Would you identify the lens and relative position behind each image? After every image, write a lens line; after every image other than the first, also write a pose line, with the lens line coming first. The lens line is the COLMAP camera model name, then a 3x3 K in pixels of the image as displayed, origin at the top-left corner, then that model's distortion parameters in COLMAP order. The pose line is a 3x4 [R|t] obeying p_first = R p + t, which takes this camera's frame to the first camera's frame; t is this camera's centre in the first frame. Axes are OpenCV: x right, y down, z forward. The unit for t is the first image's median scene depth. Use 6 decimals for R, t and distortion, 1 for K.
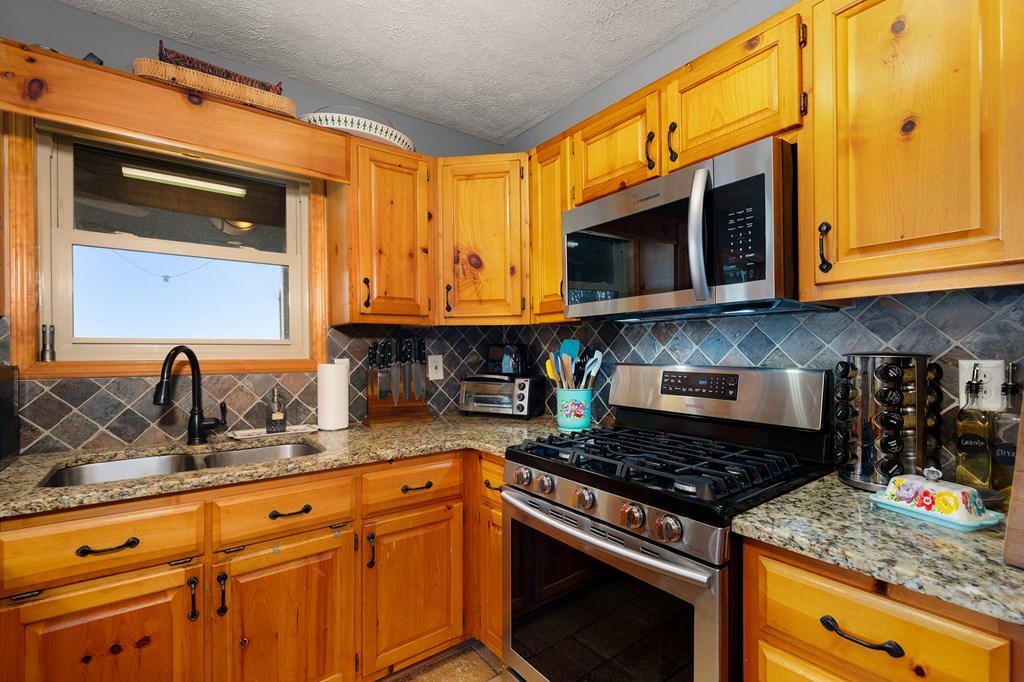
lens RADIAL K [[460.1, 0, 511.7], [0, 460.1, 353.0], [0, 0, 1]] dist [-0.001743, -0.000441]
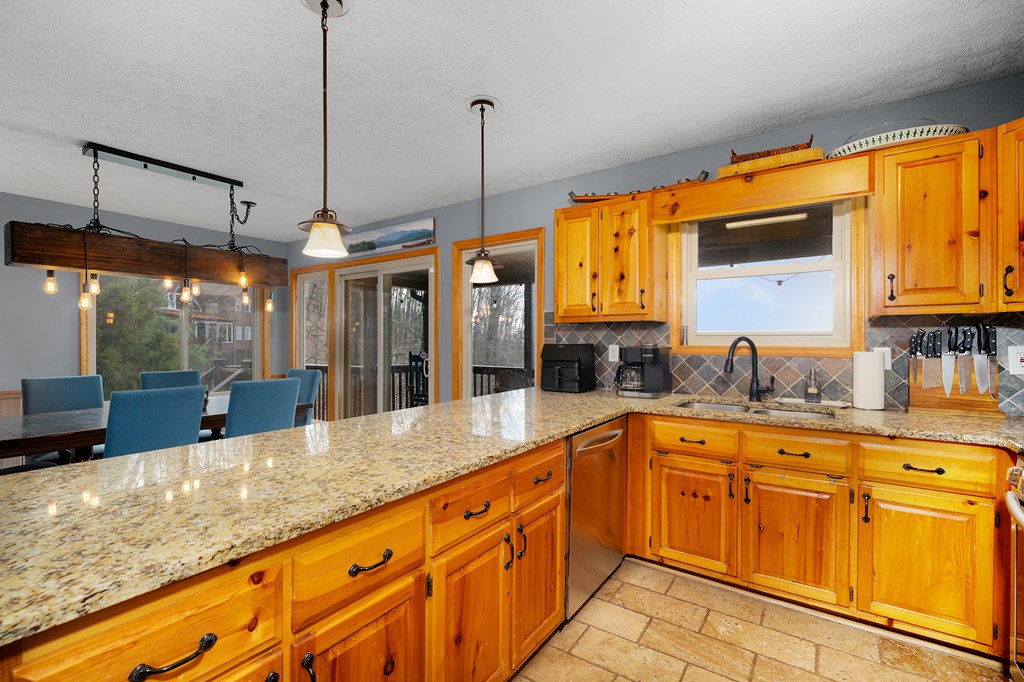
lens RADIAL K [[454.5, 0, 510.6], [0, 454.5, 342.3], [0, 0, 1]] dist [-0.000551, 0.000849]
pose [[0.309497, 0.007890, -0.950868, 0.440867], [-0.006266, 0.999961, 0.006258, -0.000841], [0.950880, 0.004021, 0.309534, -0.203734]]
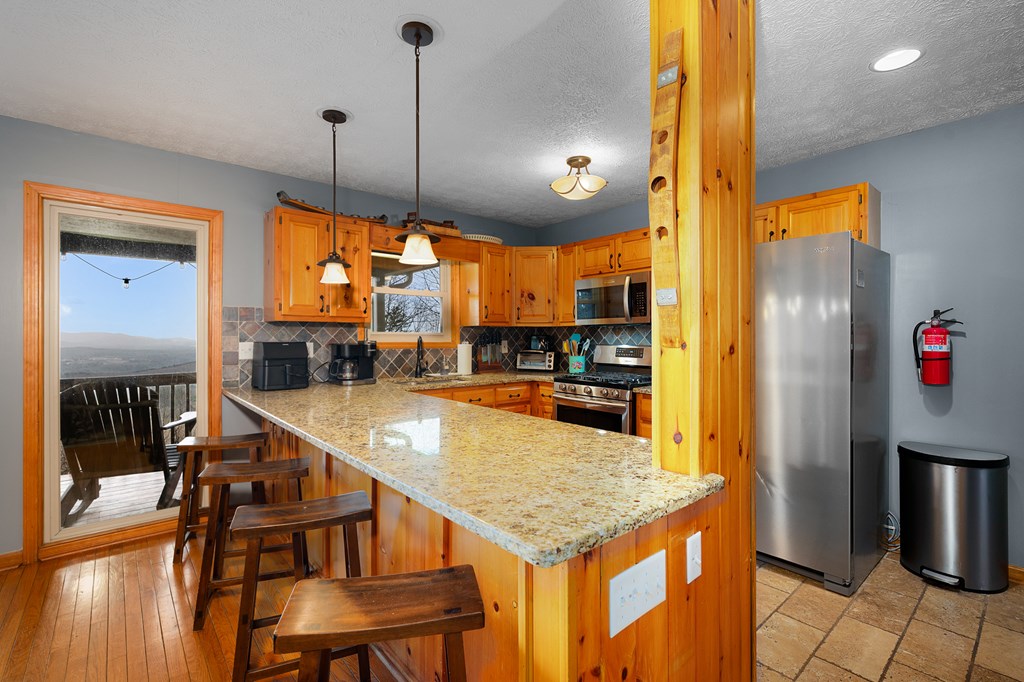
lens RADIAL K [[454.5, 0, 510.6], [0, 454.5, 342.3], [0, 0, 1]] dist [-0.000551, 0.000849]
pose [[0.998096, 0.004193, 0.061536, -0.334374], [-0.004482, 0.999980, 0.004560, 0.004138], [-0.061516, -0.004827, 0.998094, -1.210040]]
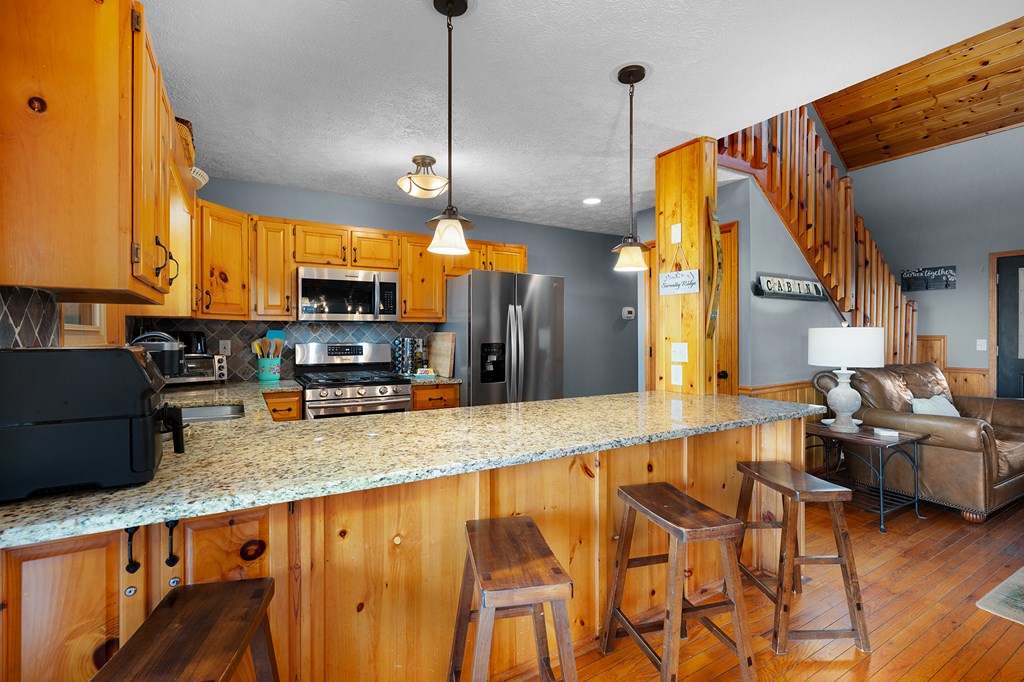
lens RADIAL K [[466.4, 0, 500.0], [0, 466.4, 333.7], [0, 0, 1]] dist [-0.000567, 0.000166]
pose [[0.119041, -0.000913, 0.992889, -1.629941], [0.002930, 0.999996, 0.000568, -0.014790], [-0.992885, 0.002841, 0.119043, -0.081035]]
